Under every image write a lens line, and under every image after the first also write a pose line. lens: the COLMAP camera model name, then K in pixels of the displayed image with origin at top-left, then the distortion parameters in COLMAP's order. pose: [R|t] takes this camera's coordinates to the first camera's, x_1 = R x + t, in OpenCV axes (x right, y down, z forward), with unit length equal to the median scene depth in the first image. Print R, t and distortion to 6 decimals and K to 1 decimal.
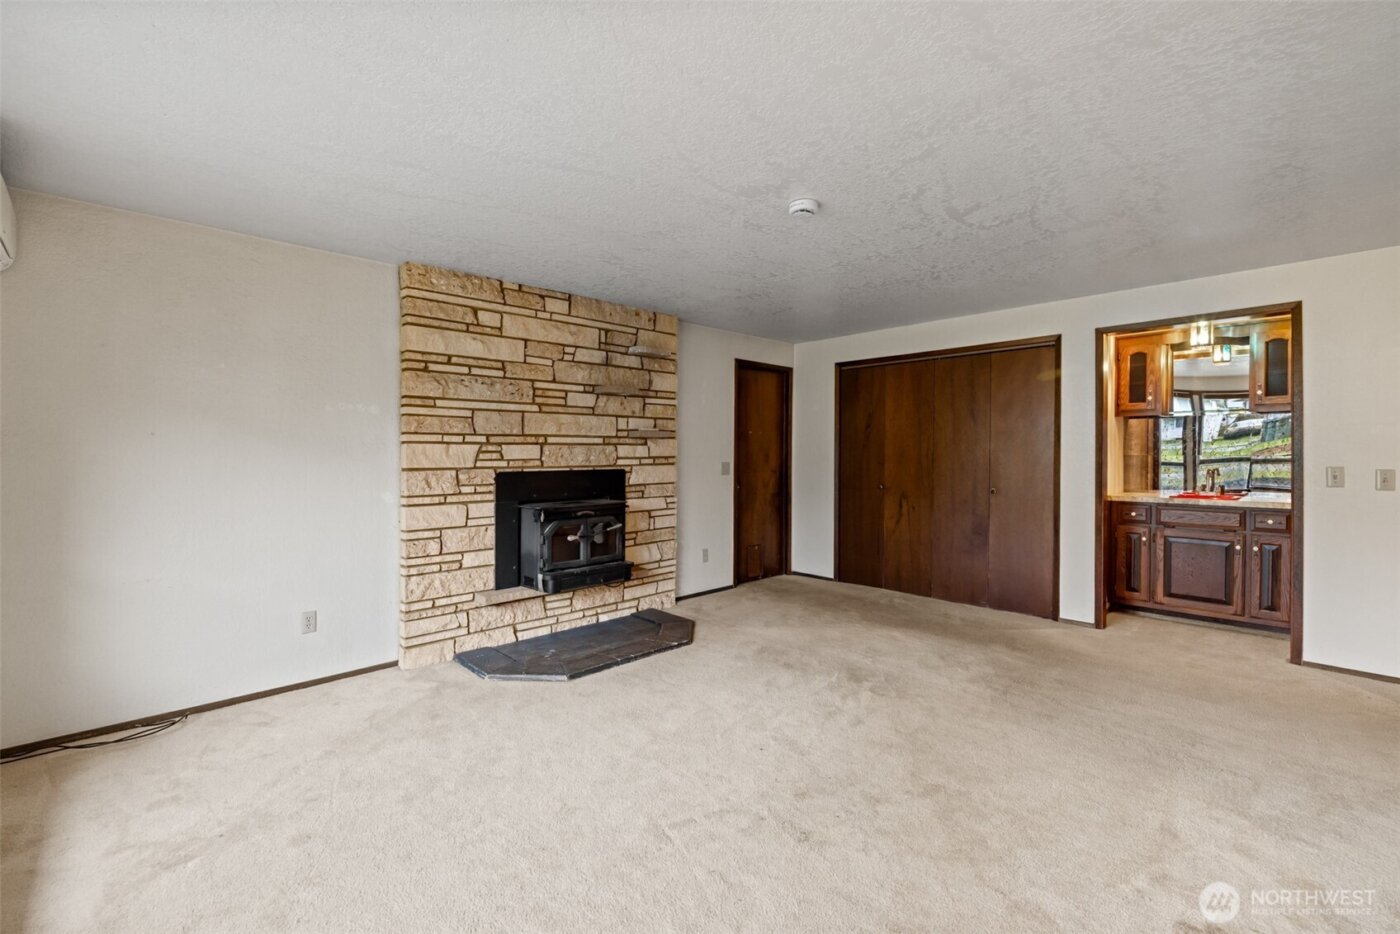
lens RADIAL K [[598.7, 0, 688.0], [0, 598.7, 455.7], [0, 0, 1]] dist [0.003586, 0.000115]
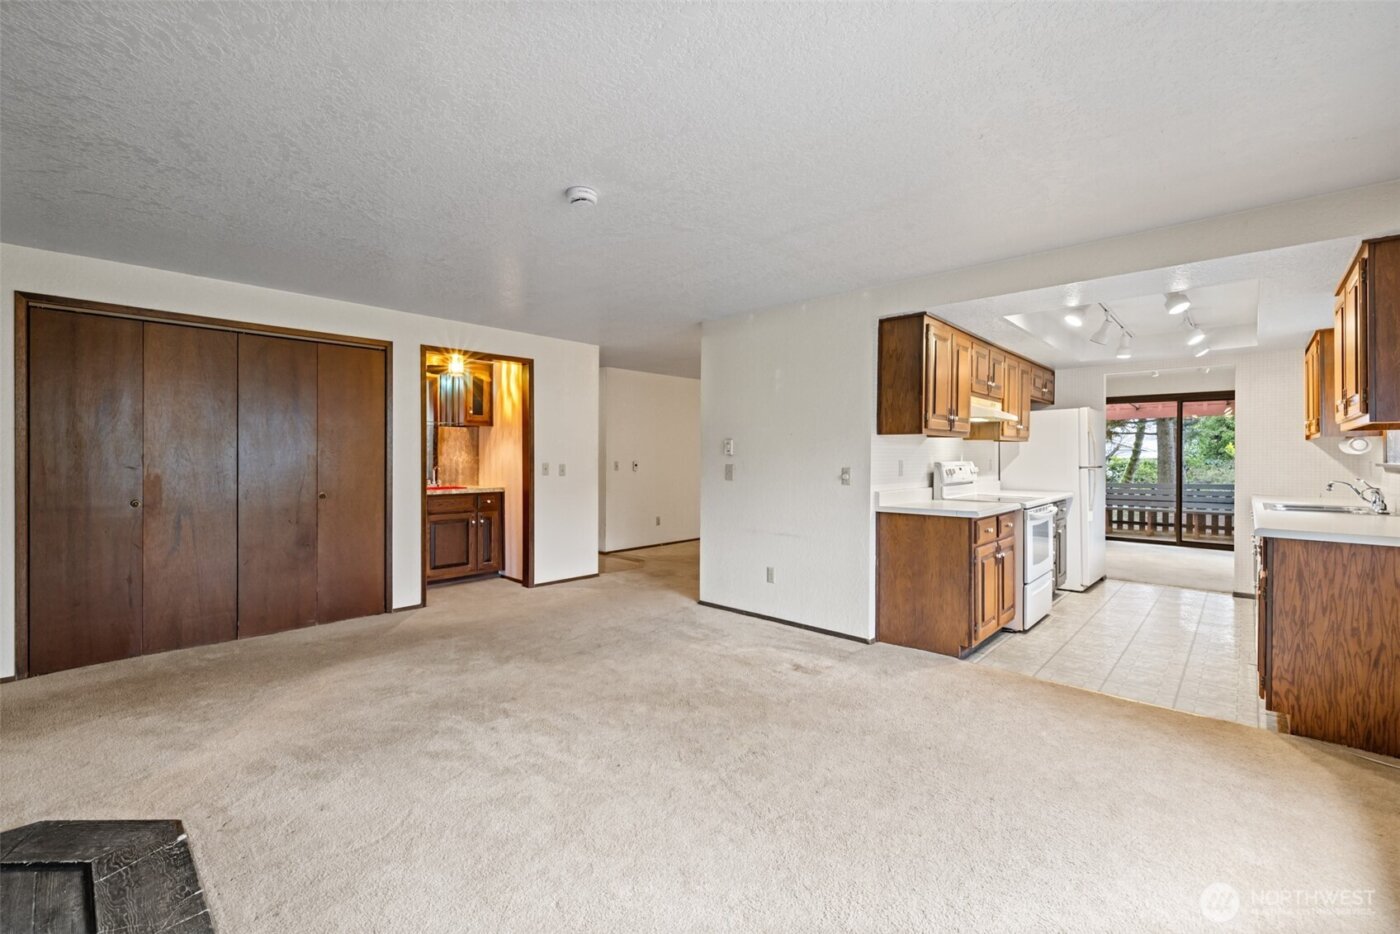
lens RADIAL K [[598.7, 0, 694.1], [0, 598.7, 459.2], [0, 0, 1]] dist [0.003586, 0.000115]
pose [[-0.064906, -0.004773, 0.997880, -0.586351], [-0.000678, 0.999989, 0.004739, 0.000068], [-0.997891, -0.000369, -0.064909, 0.665030]]
